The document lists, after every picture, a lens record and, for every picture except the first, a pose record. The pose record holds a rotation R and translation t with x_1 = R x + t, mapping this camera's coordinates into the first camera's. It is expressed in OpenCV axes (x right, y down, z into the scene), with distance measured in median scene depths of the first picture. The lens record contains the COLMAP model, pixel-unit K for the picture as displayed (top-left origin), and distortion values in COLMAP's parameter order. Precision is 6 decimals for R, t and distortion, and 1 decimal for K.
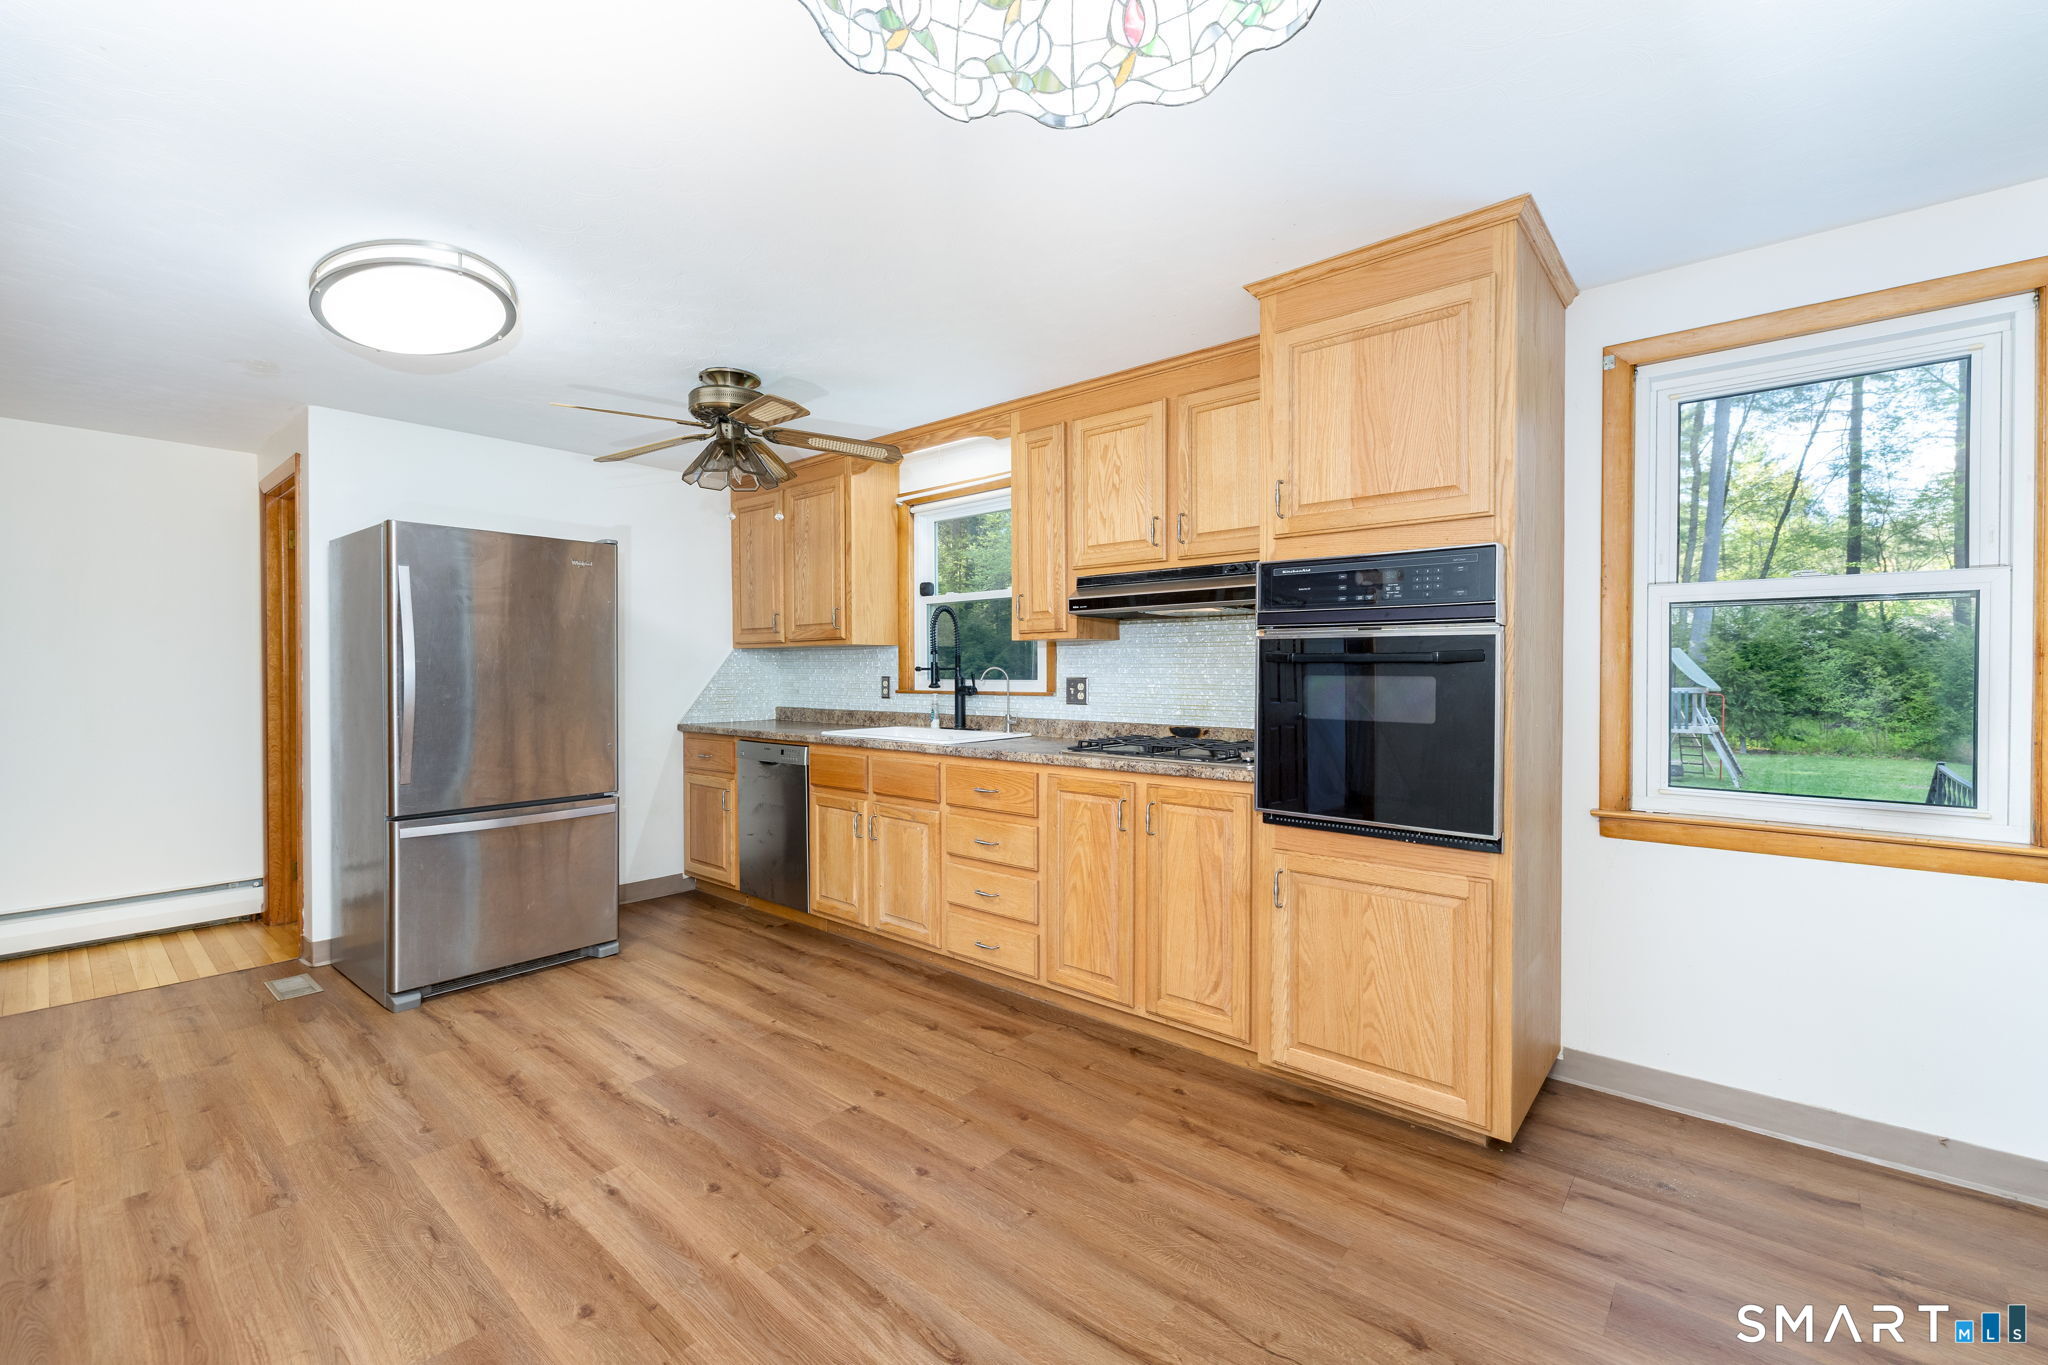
lens RADIAL K [[861.2, 0, 1008.9], [0, 861.2, 681.4], [0, 0, 1]] dist [-0.000224, -0.000669]
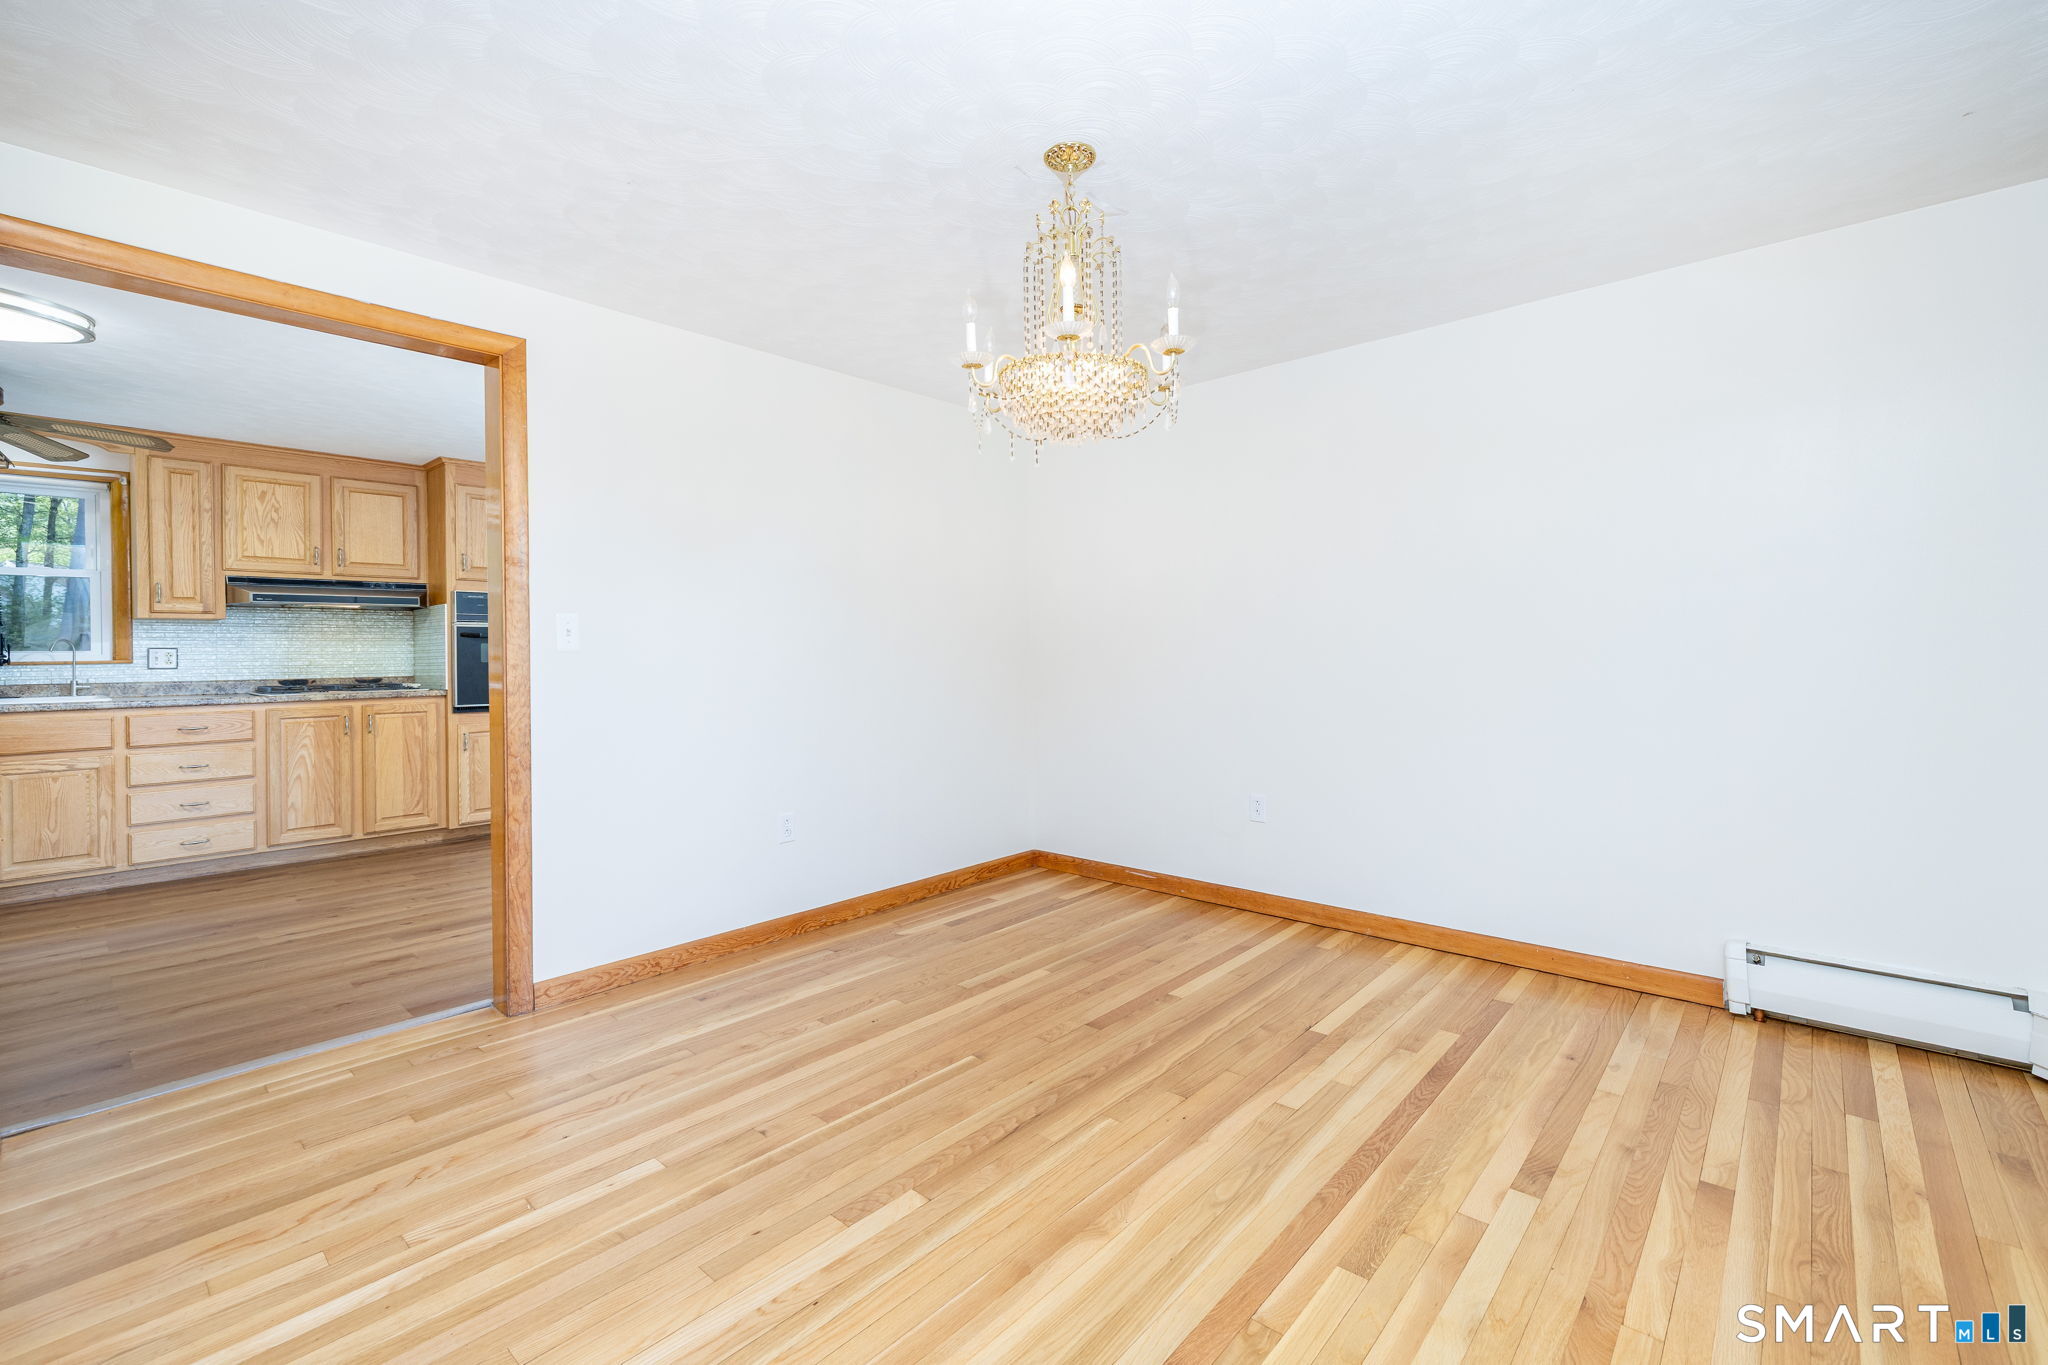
lens RADIAL K [[861.2, 0, 1046.8], [0, 861.2, 657.7], [0, 0, 1]] dist [-0.000224, -0.000669]
pose [[-0.018964, -0.004568, 0.999810, -1.534033], [0.022442, 0.999736, 0.004993, 0.041100], [-0.999568, 0.022532, -0.018857, -0.353829]]
